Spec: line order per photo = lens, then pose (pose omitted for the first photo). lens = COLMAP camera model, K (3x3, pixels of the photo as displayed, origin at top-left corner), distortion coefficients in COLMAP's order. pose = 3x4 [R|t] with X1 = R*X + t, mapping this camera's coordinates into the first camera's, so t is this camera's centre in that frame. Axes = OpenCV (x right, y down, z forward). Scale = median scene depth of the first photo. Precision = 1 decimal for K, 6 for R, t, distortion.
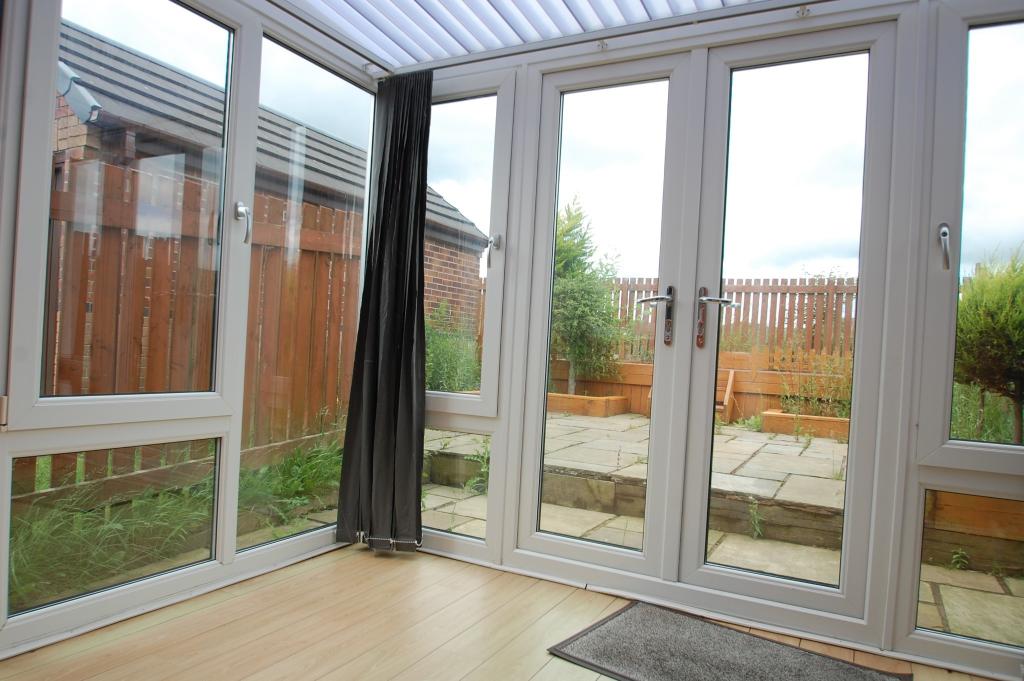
lens RADIAL K [[678.3, 0, 512.0], [0, 678.3, 340.5], [0, 0, 1]] dist [-0.034769, 0.003220]
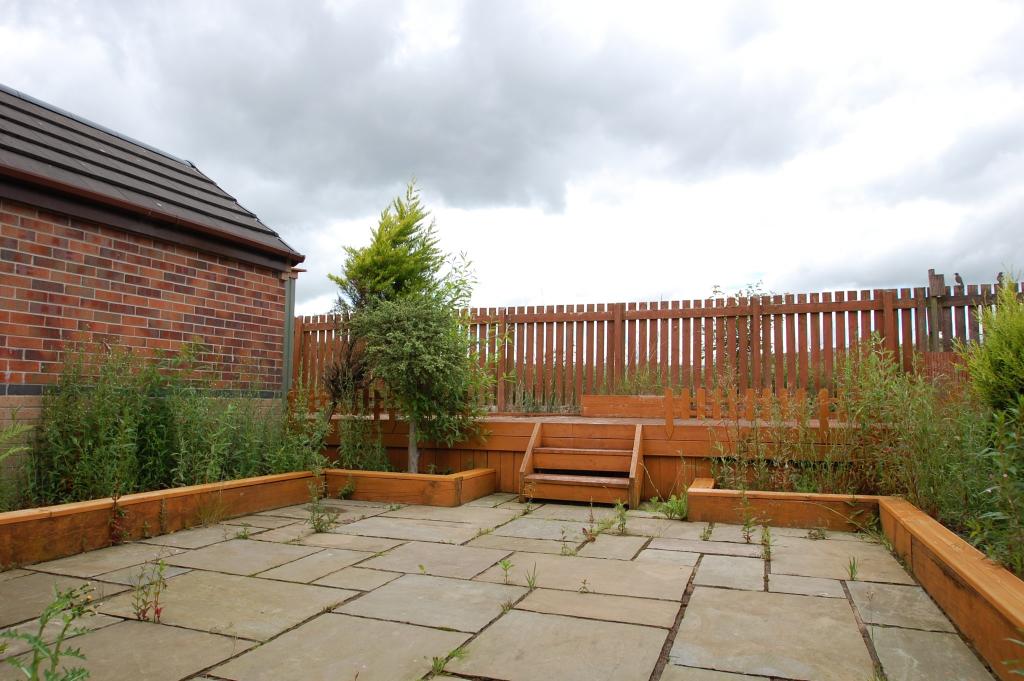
lens RADIAL K [[678.3, 0, 512.0], [0, 678.3, 340.5], [0, 0, 1]] dist [-0.034769, 0.003220]
pose [[0.990854, -0.038061, 0.129461, 0.103030], [0.047136, 0.996587, -0.067771, -0.000271], [-0.126440, 0.073254, 0.989266, 0.302593]]
